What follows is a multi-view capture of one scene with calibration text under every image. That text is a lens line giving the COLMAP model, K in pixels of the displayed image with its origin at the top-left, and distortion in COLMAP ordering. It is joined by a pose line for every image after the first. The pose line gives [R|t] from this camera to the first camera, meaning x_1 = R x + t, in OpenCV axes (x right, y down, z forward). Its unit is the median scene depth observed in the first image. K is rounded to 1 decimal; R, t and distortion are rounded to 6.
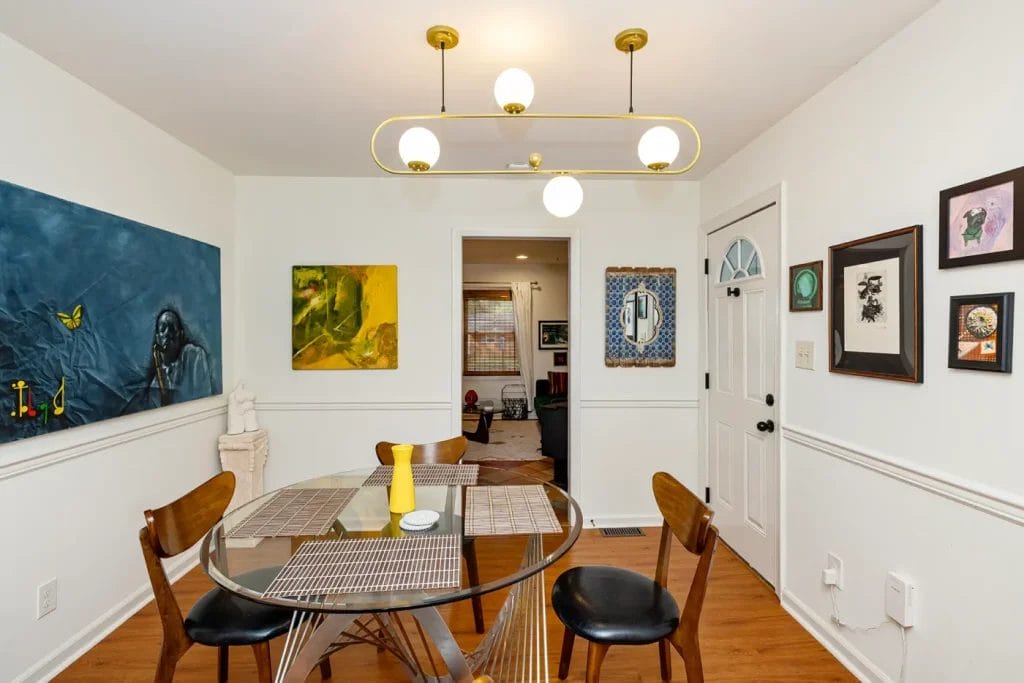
lens RADIAL K [[468.3, 0, 509.8], [0, 468.3, 332.2], [0, 0, 1]] dist [-0.011668, 0.000217]
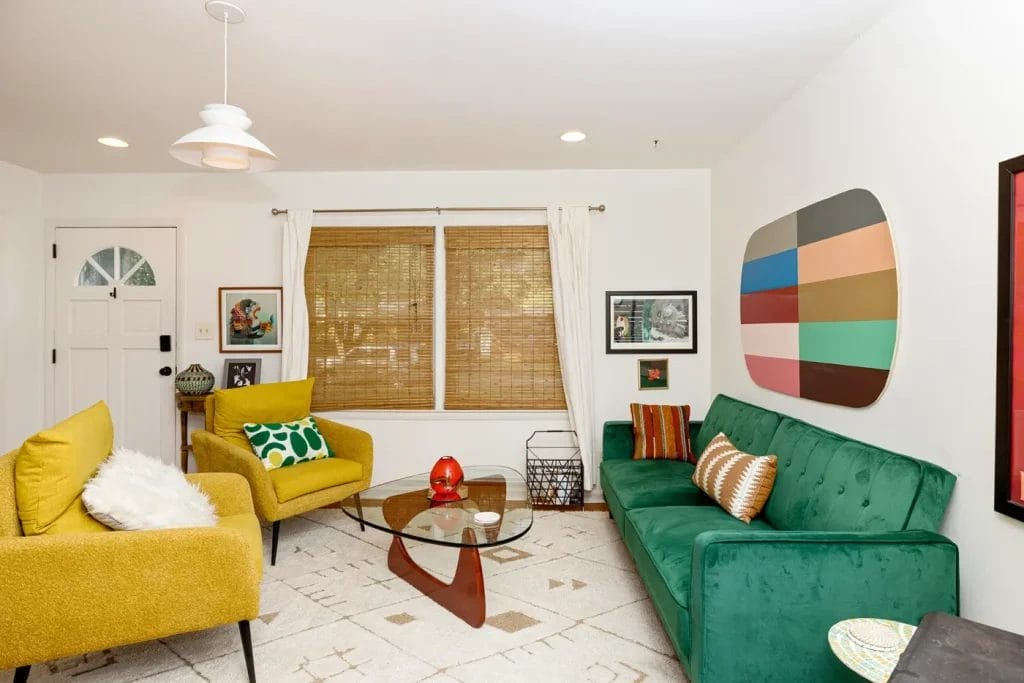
lens RADIAL K [[480.1, 0, 512.5], [0, 480.1, 337.2], [0, 0, 1]] dist [-0.000089, -0.000001]
pose [[0.998182, 0.005002, -0.060061, -0.003355], [-0.004736, 0.999978, 0.004559, 0.019907], [0.060082, -0.004266, 0.998184, 0.533323]]
